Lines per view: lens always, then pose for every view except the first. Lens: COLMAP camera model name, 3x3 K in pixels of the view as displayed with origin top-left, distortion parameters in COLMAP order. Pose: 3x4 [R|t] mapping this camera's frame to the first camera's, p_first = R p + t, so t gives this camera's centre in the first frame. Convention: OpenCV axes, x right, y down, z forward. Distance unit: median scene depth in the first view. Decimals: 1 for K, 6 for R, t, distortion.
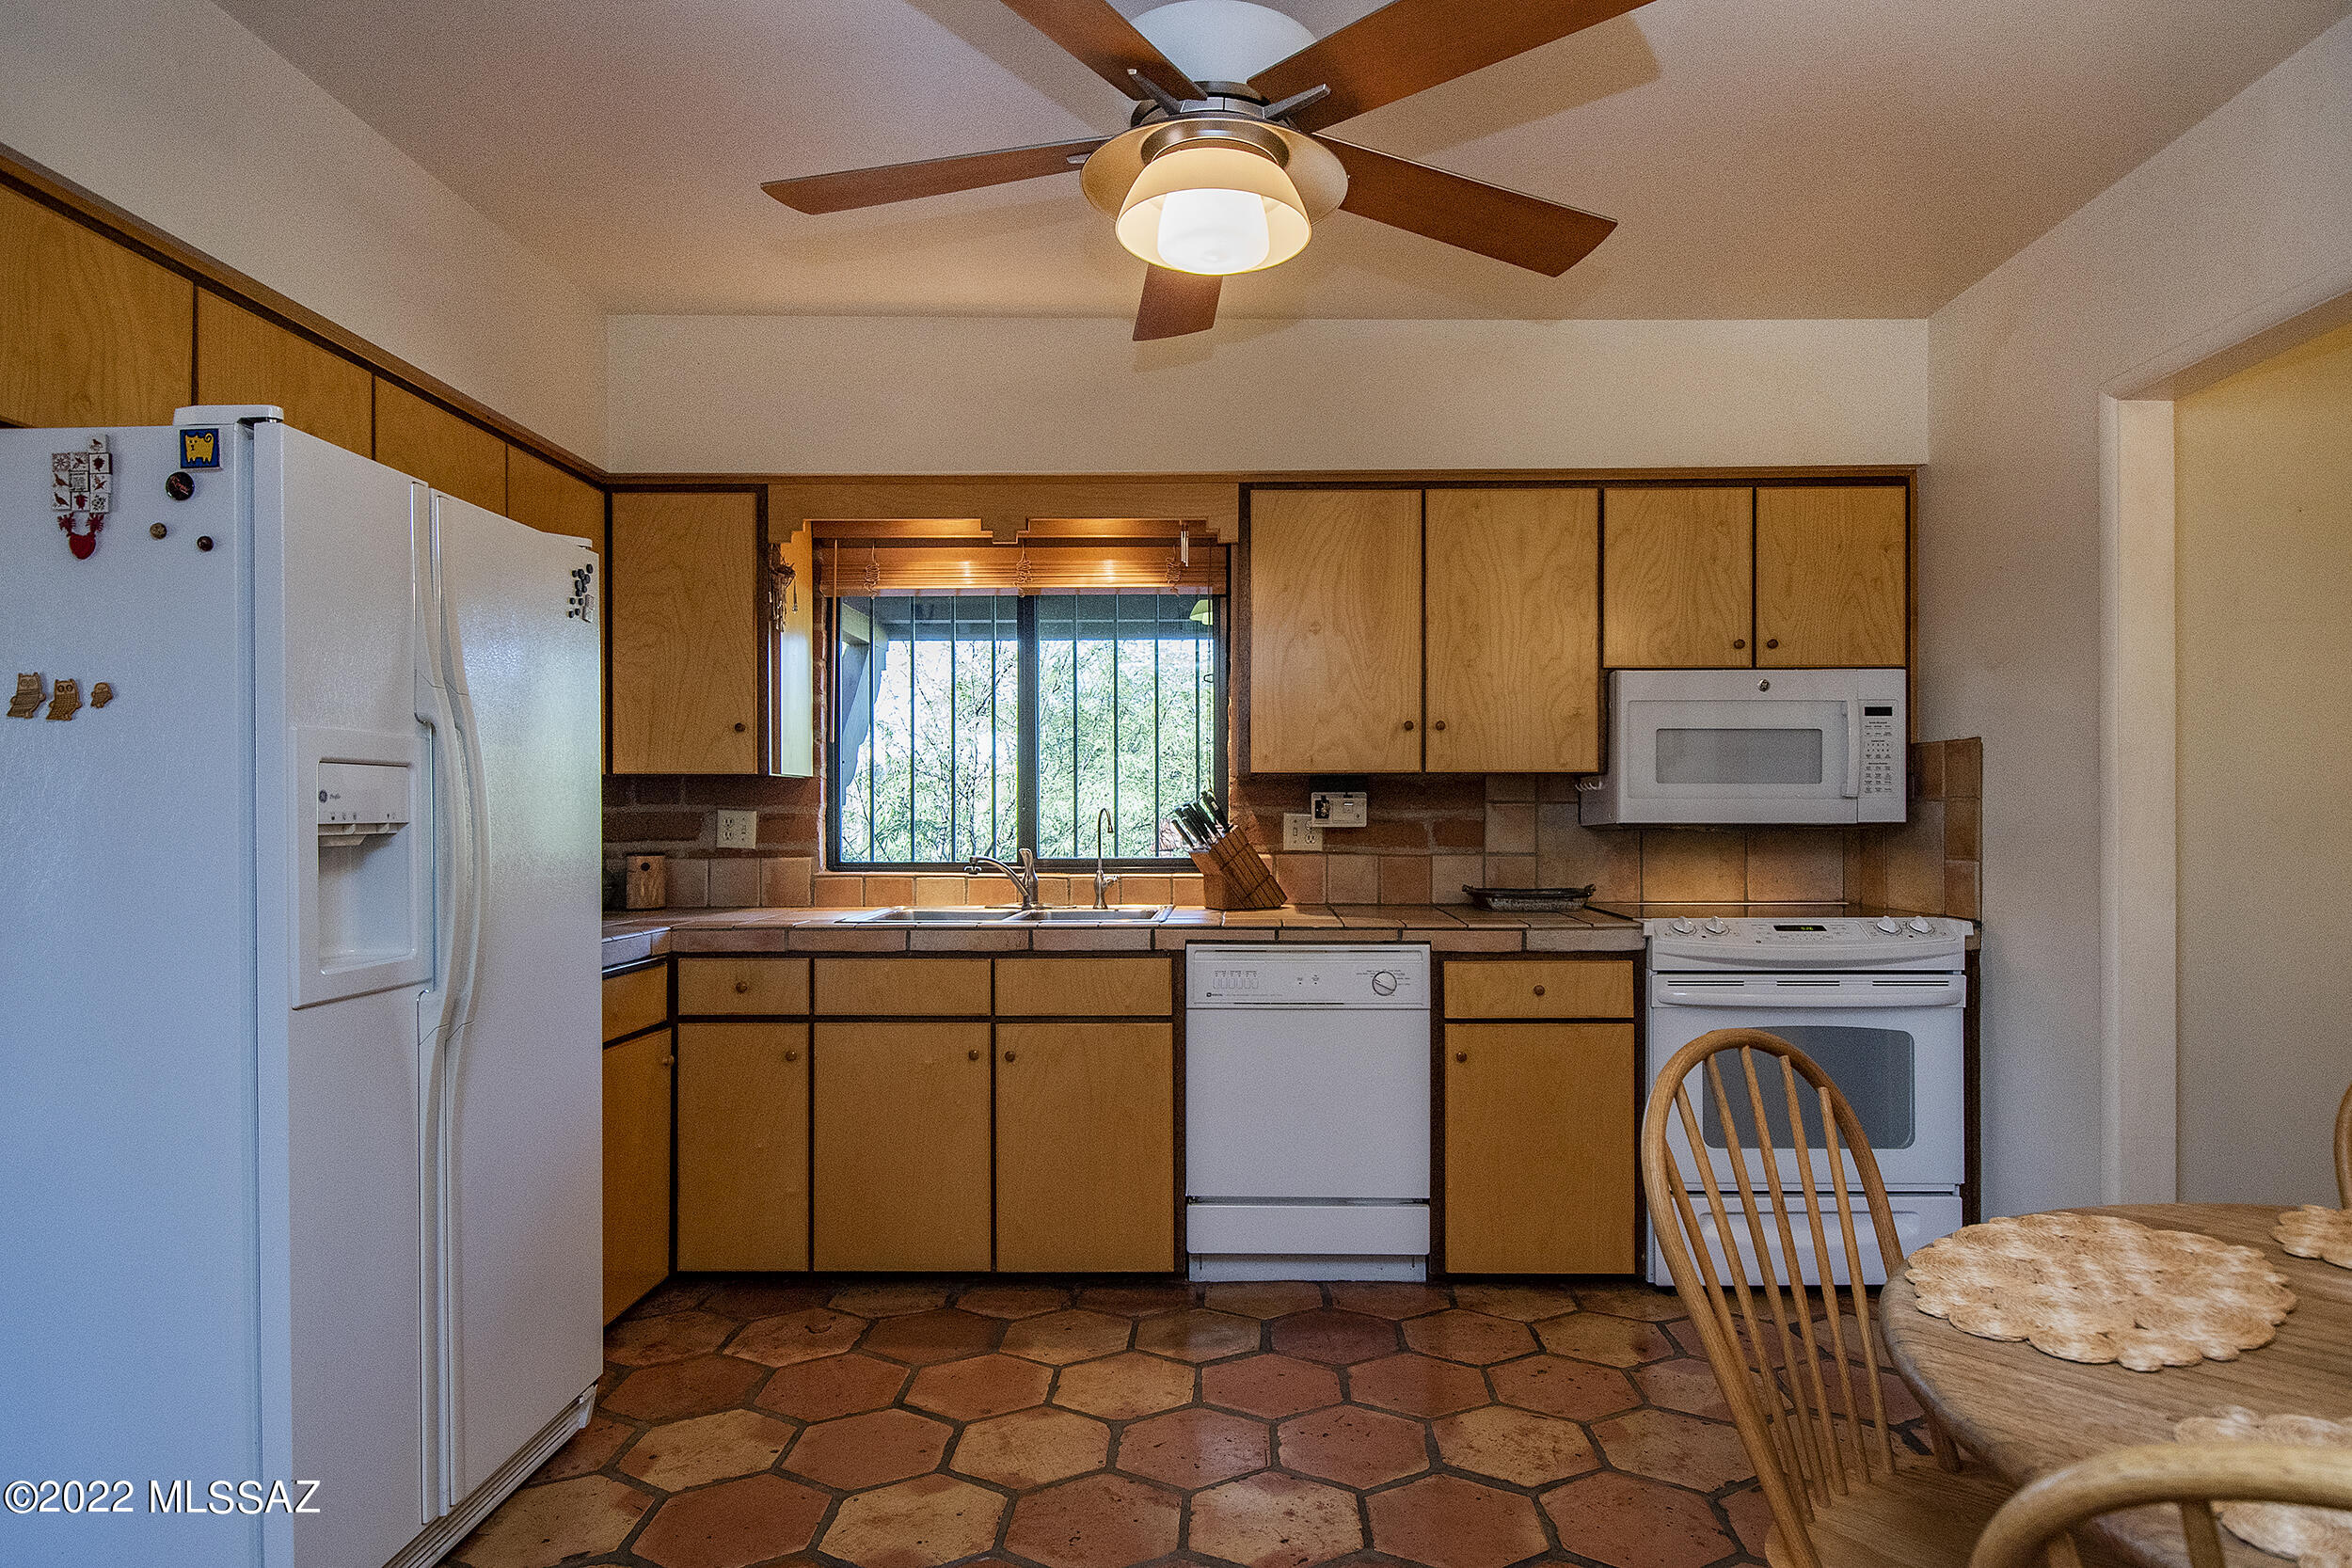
lens RADIAL K [[1274.5, 0, 1183.7], [0, 1274.5, 794.3], [0, 0, 1]] dist [0.018563, -0.000319]
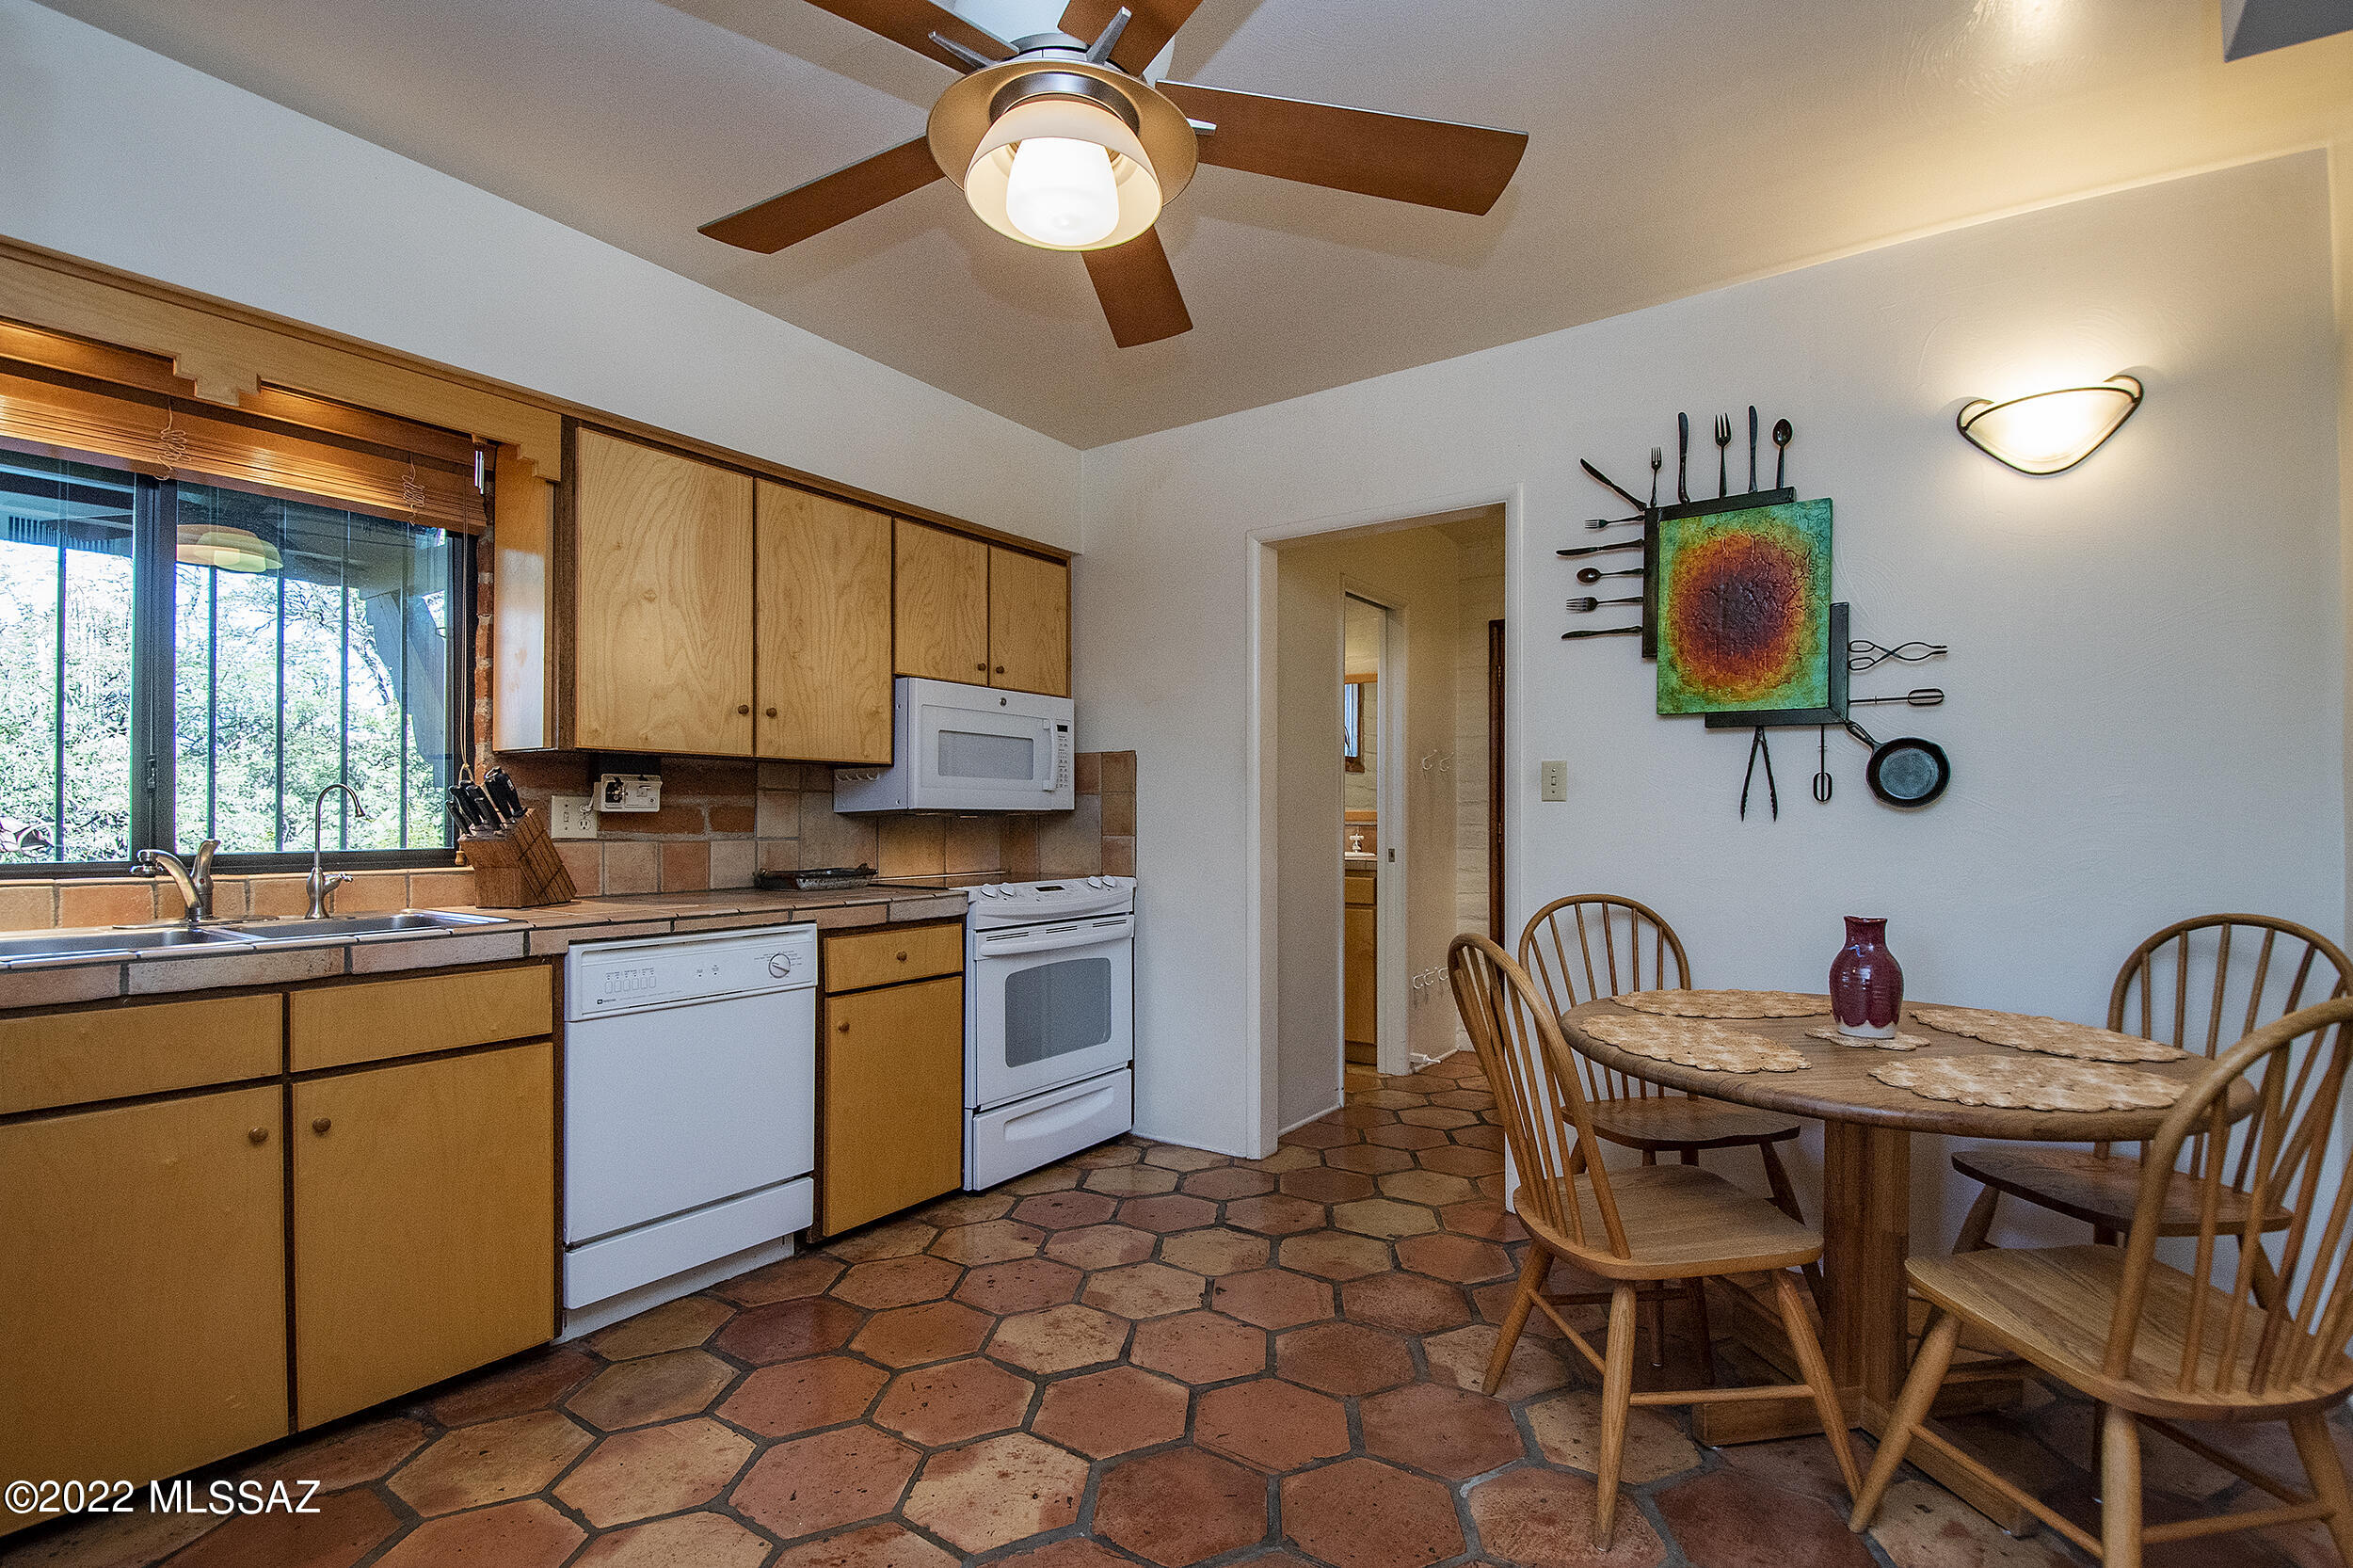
lens RADIAL K [[1075.4, 0, 1177.8], [0, 1075.4, 799.9], [0, 0, 1]] dist [-0.004562, -0.004873]
pose [[0.570726, 0.015847, 0.820988, -0.350794], [-0.014397, 0.999853, -0.009291, 0.021800], [-0.821014, -0.006517, 0.570870, 0.263350]]
